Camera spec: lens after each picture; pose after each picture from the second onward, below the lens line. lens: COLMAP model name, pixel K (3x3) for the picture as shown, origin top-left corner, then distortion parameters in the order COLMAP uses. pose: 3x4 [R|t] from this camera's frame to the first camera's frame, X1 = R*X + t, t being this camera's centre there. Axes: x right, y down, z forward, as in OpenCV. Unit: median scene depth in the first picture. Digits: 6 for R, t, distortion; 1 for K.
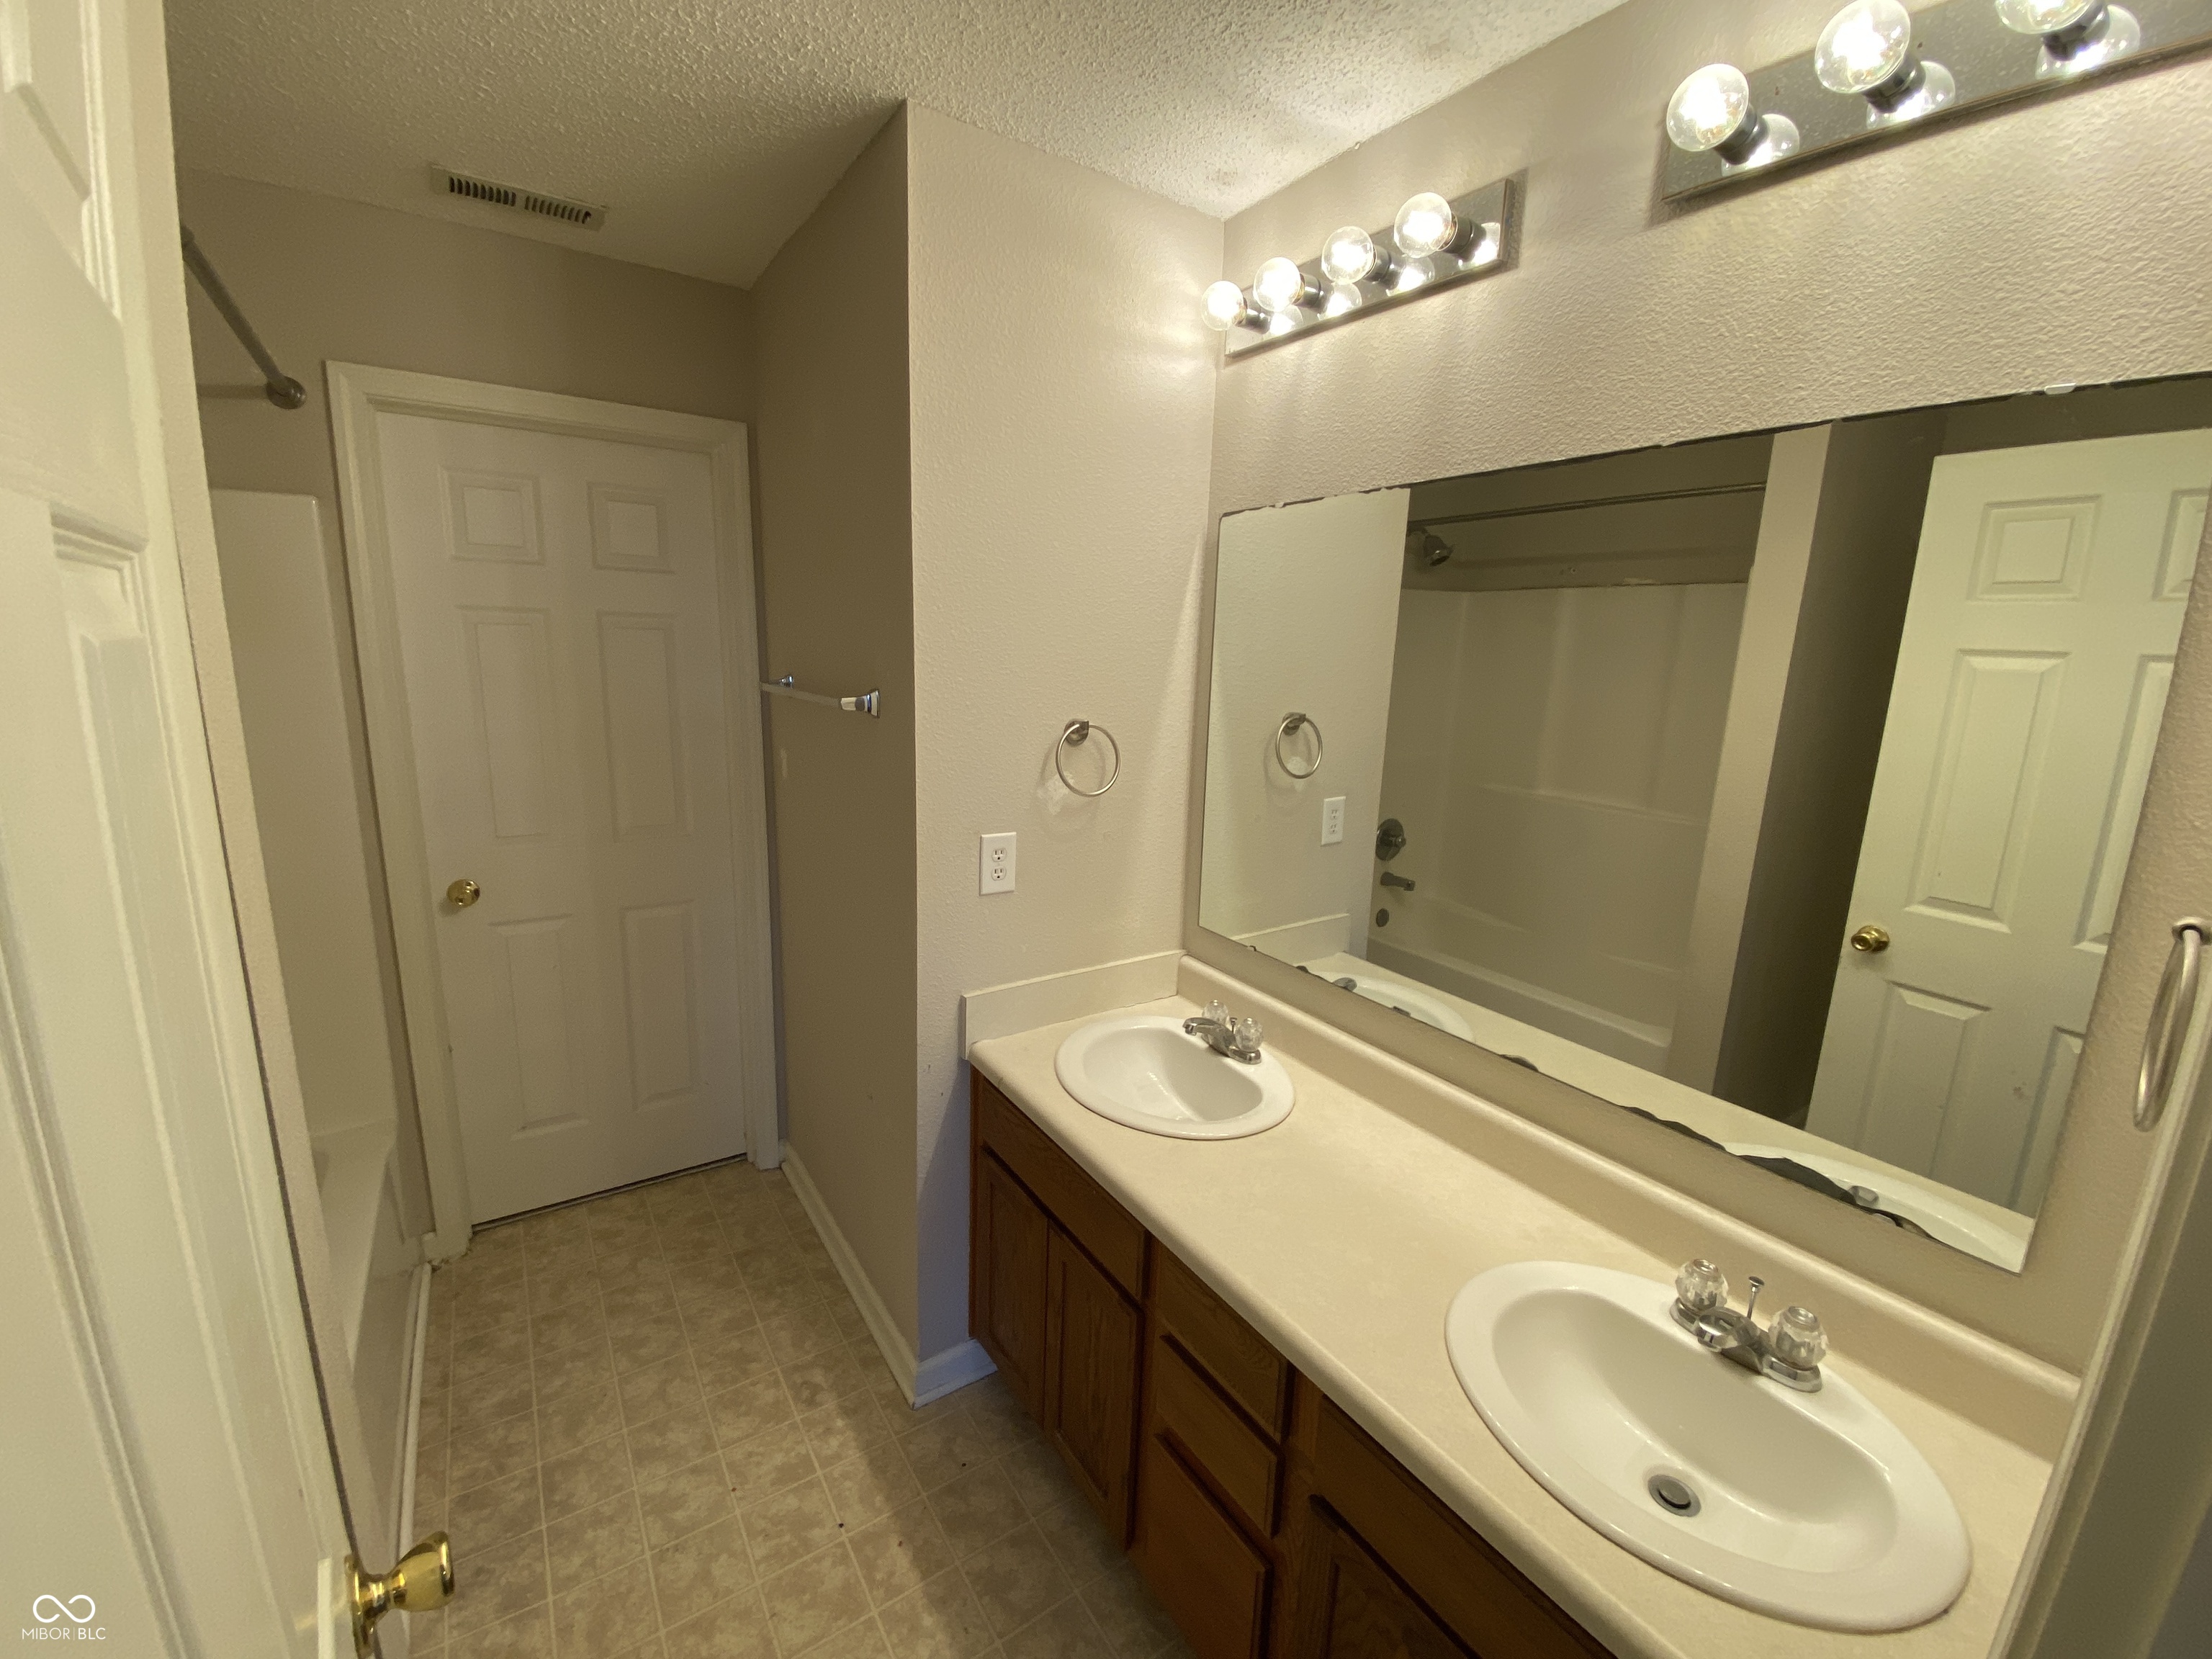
lens RADIAL K [[898.1, 0, 1097.3], [0, 898.1, 824.8], [0, 0, 1]] dist [0.025766, -0.021571]
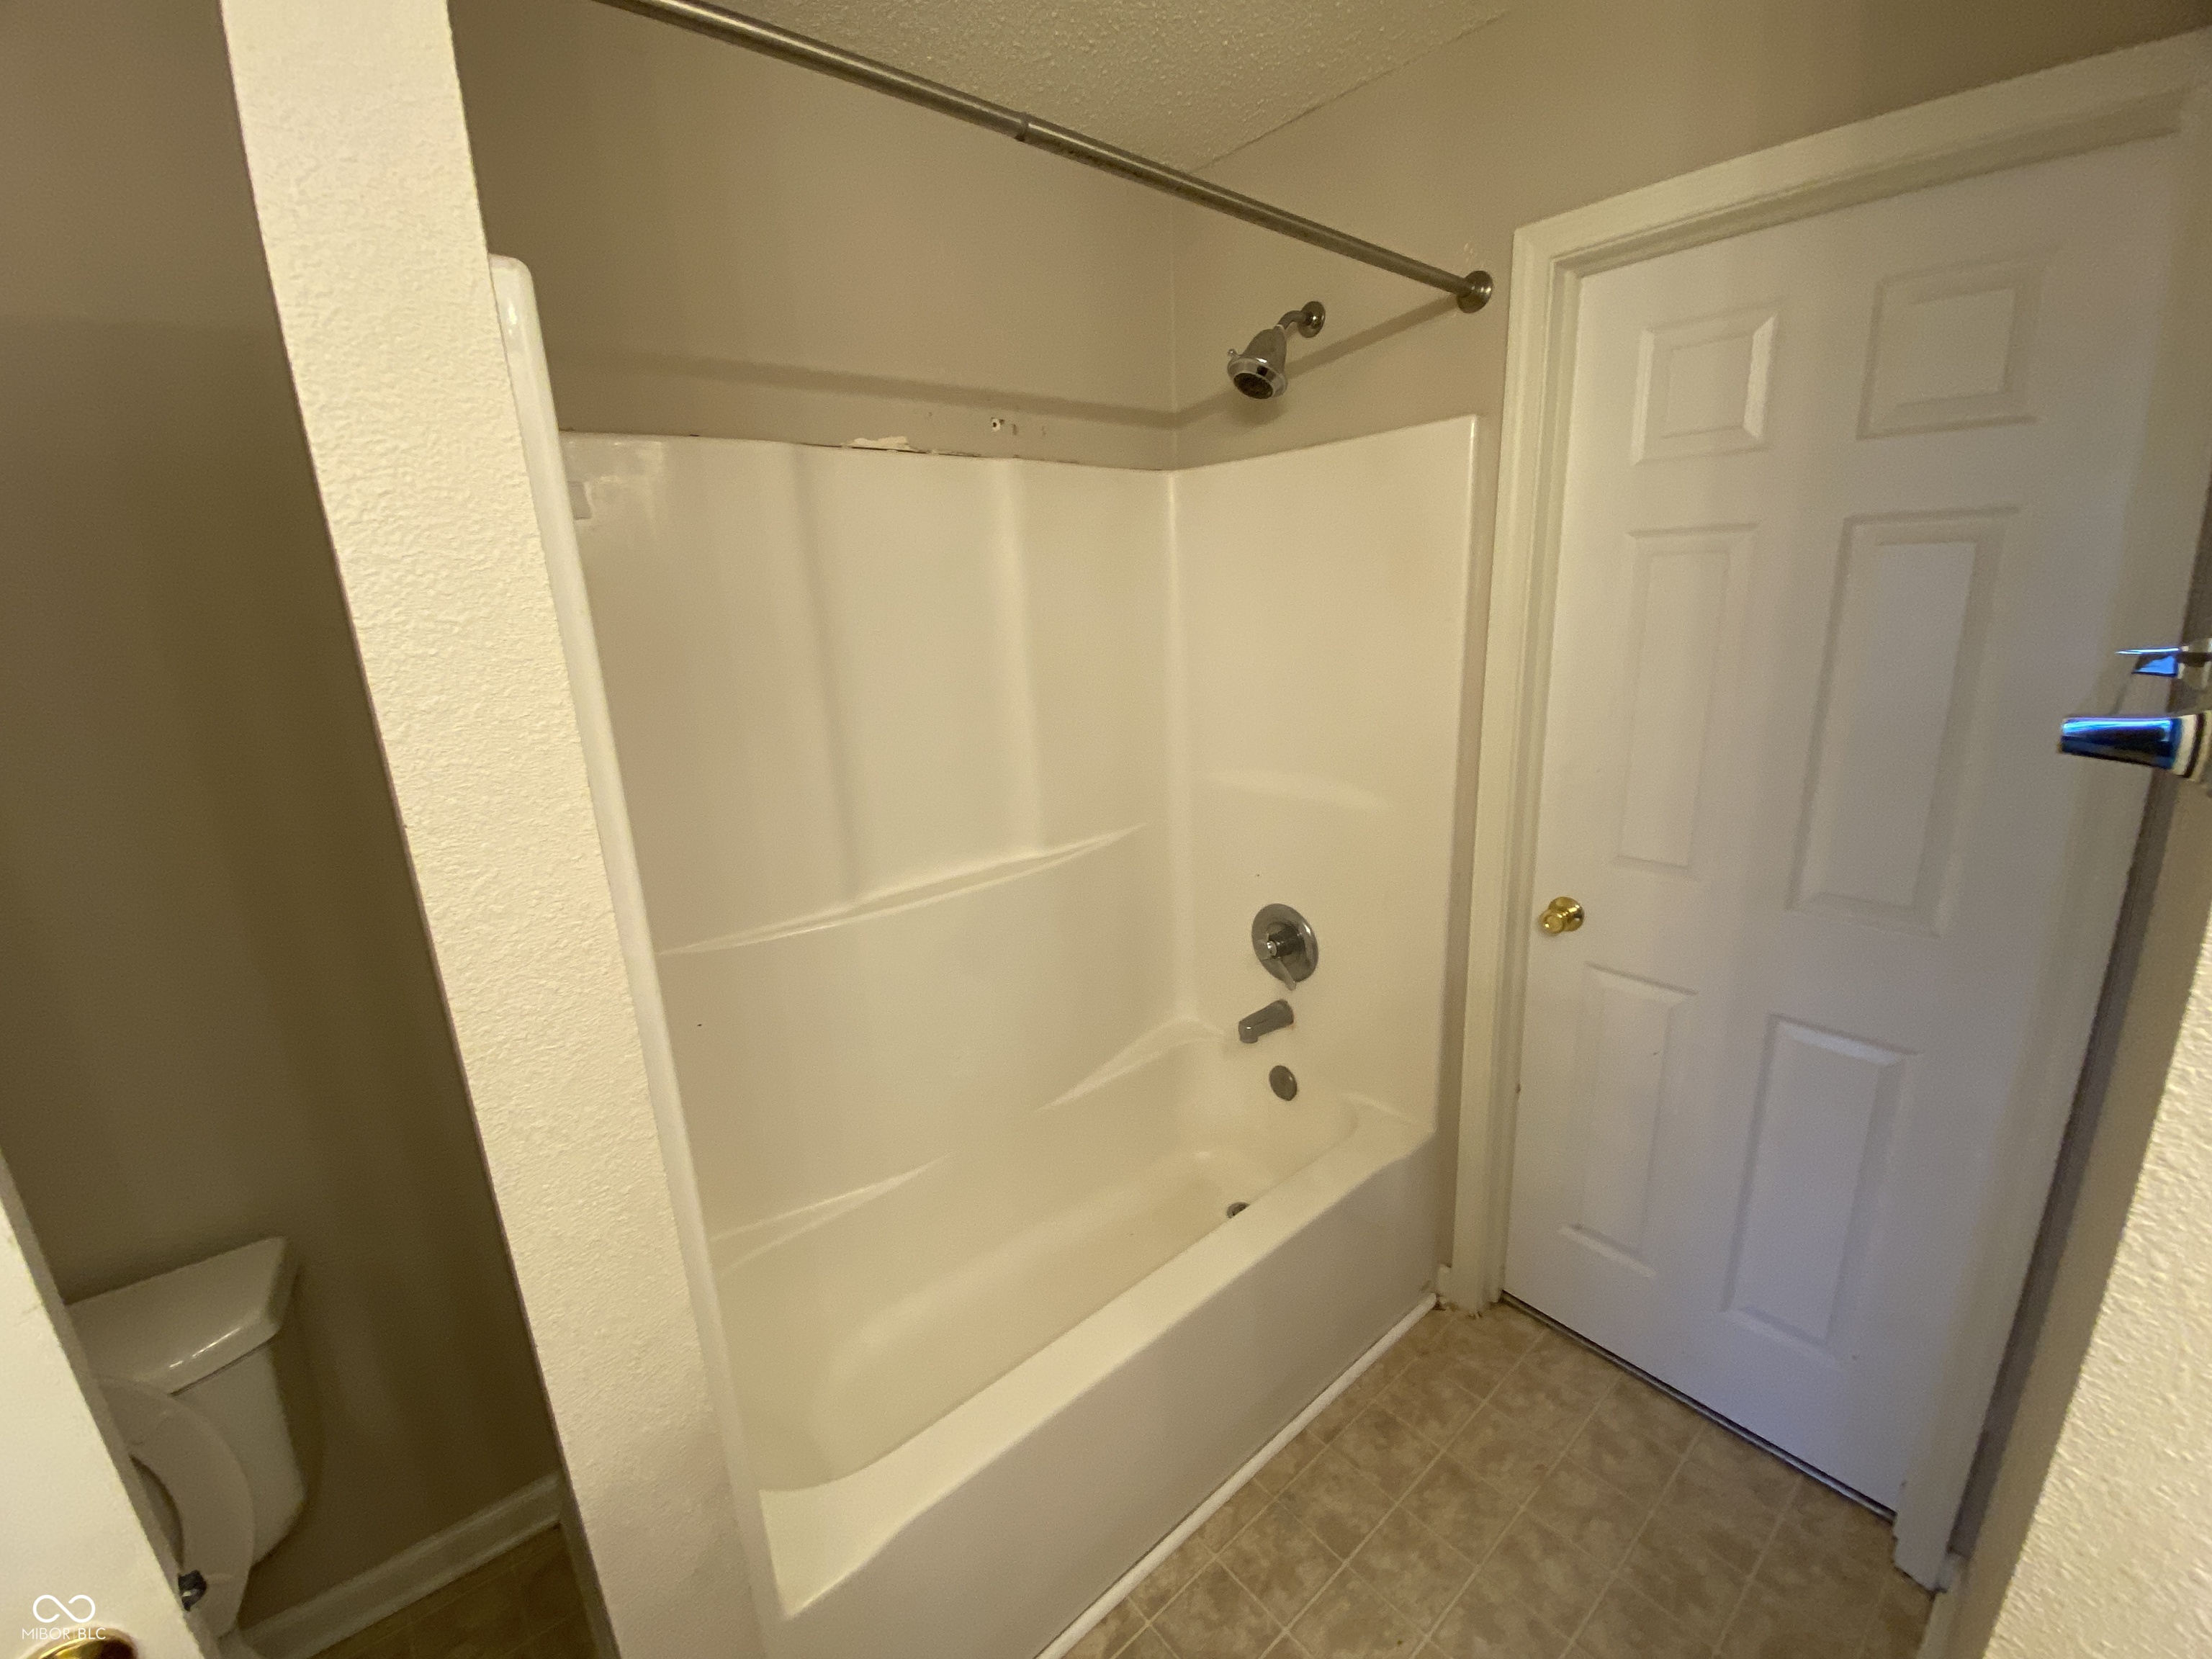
lens RADIAL K [[898.0, 0, 1112.3], [0, 898.0, 822.7], [0, 0, 1]] dist [0.015354, -0.017105]
pose [[0.109499, 0.215039, -0.970447, -0.013463], [-0.152665, 0.968372, 0.197353, -0.098733], [0.982193, 0.126544, 0.138865, 0.532829]]
